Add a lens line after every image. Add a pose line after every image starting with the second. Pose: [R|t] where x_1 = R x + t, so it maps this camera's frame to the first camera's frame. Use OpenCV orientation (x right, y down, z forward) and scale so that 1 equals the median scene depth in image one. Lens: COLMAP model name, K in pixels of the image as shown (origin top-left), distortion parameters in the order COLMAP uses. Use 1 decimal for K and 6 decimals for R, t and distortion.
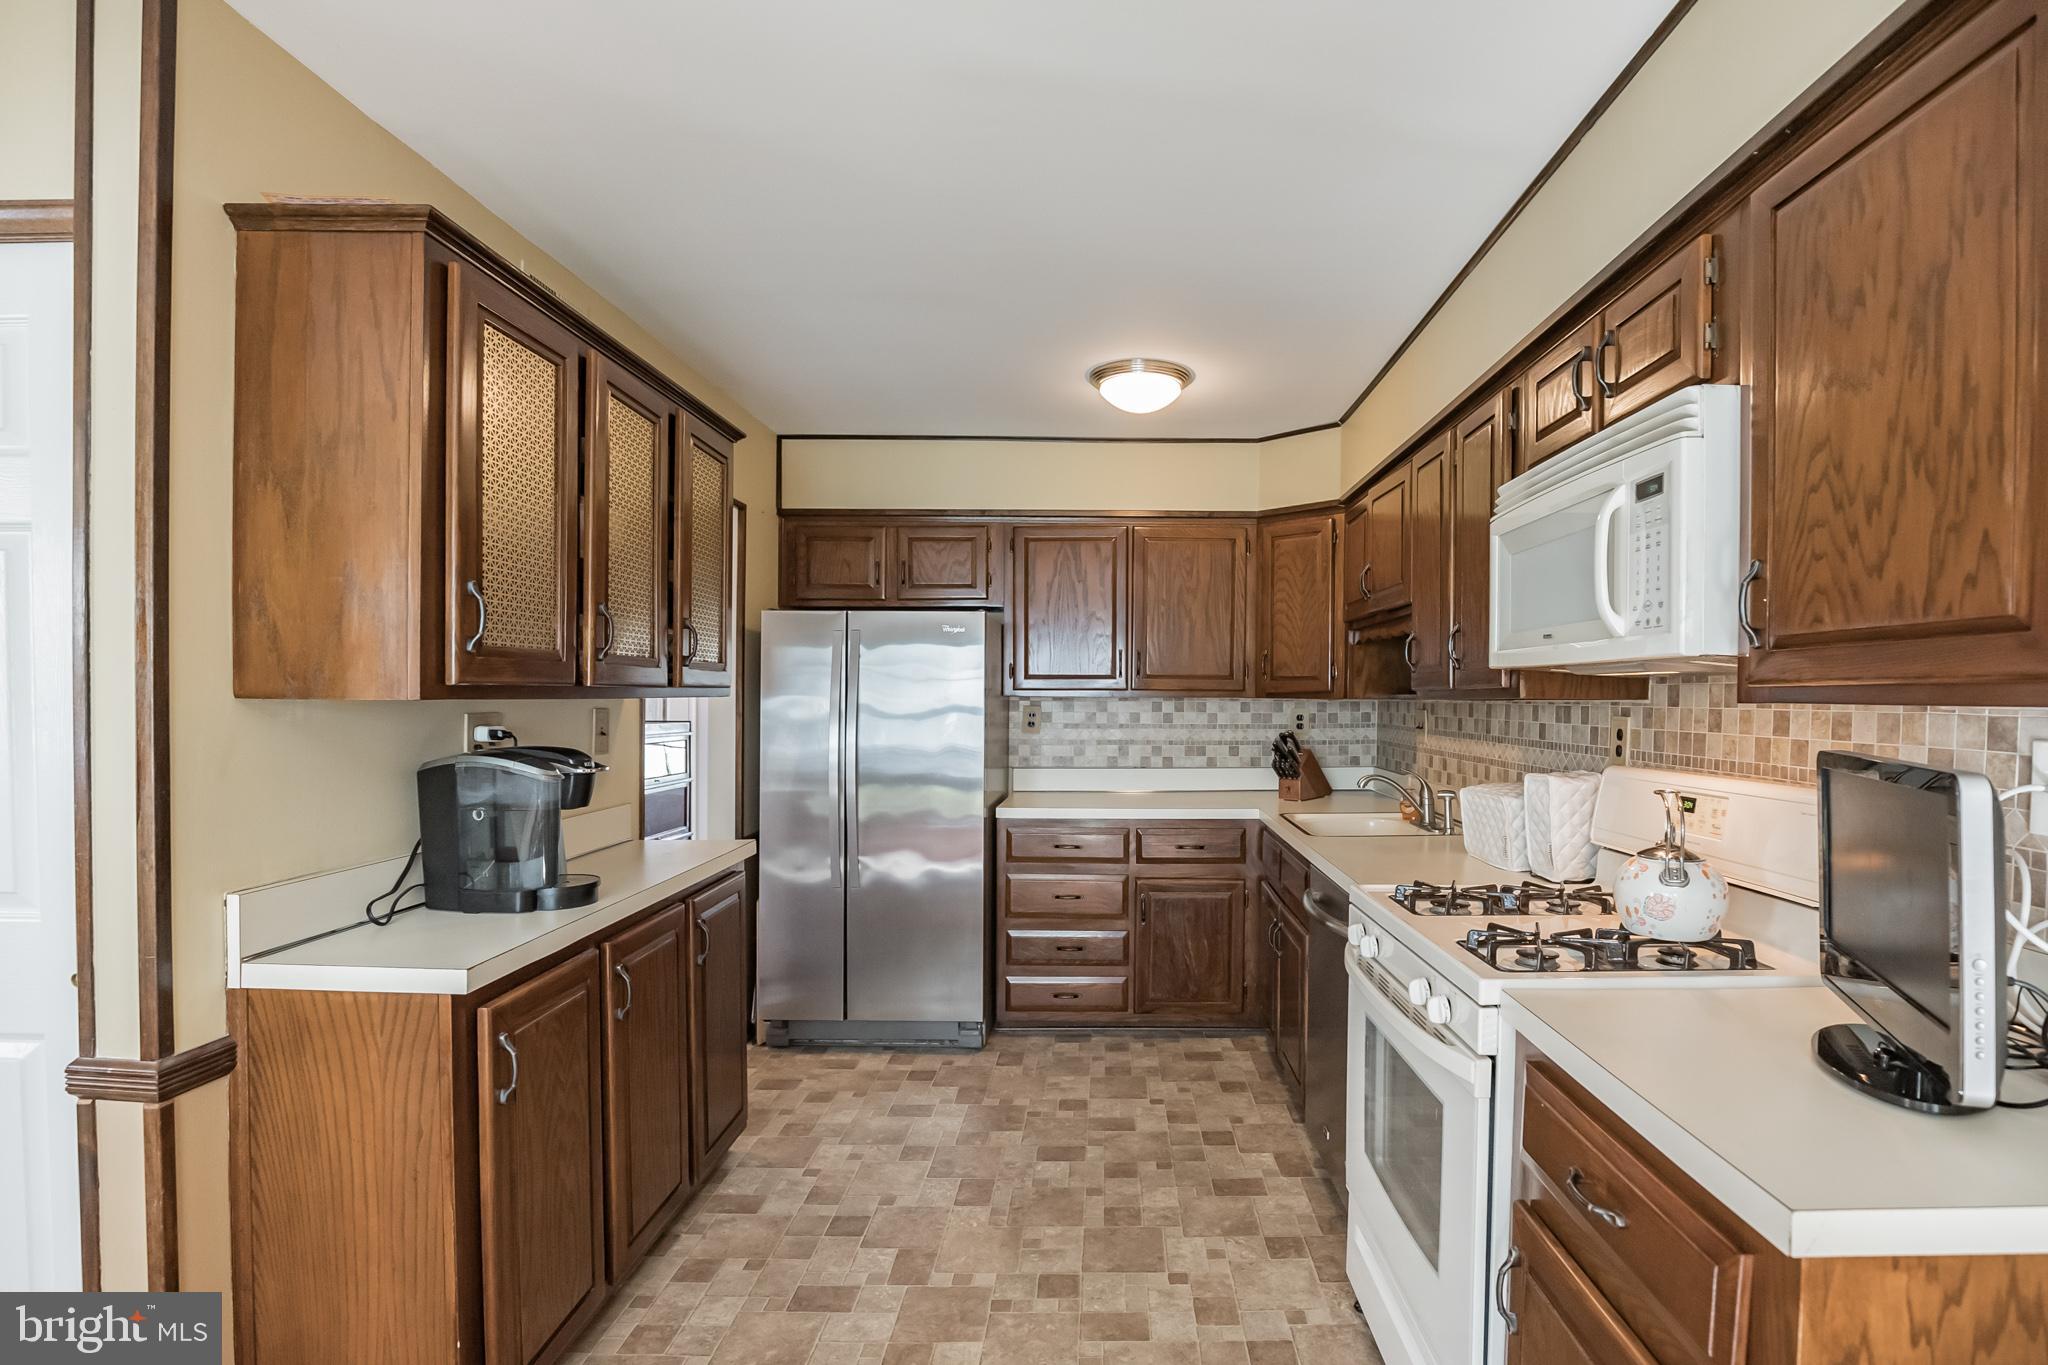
lens RADIAL K [[960.7, 0, 1074.4], [0, 960.7, 679.6], [0, 0, 1]] dist [-0.035521, 0.005764]
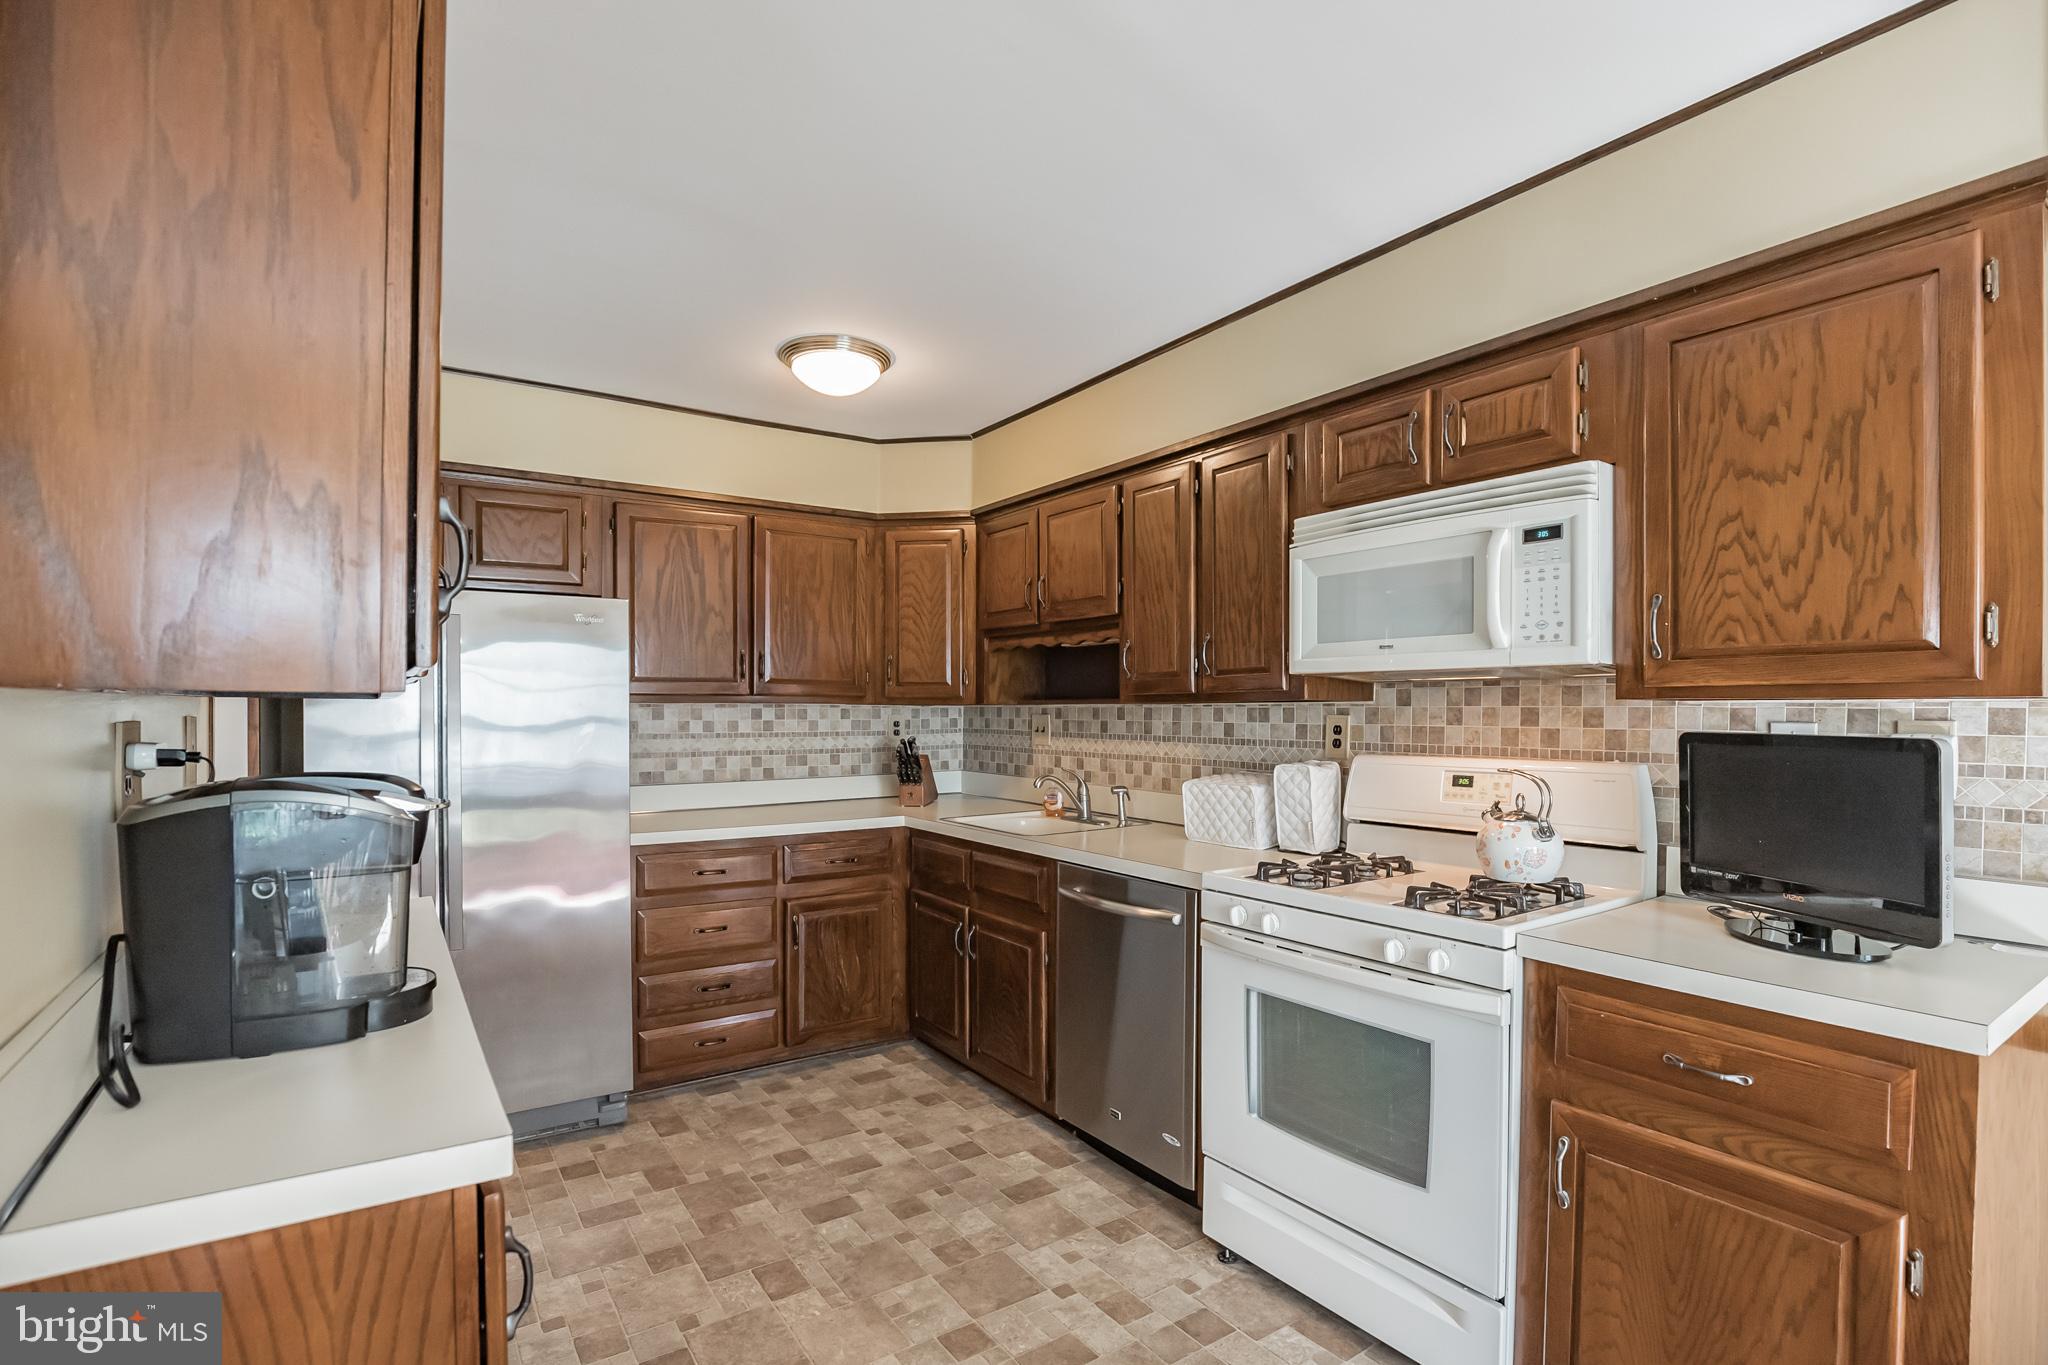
lens RADIAL K [[960.7, 0, 1020.4], [0, 960.7, 692.0], [0, 0, 1]] dist [-0.035521, 0.005764]
pose [[0.834743, 0.005888, 0.550608, -0.376258], [-0.006992, 0.999976, -0.000094, 0.010171], [-0.550596, -0.003771, 0.834764, 0.166488]]
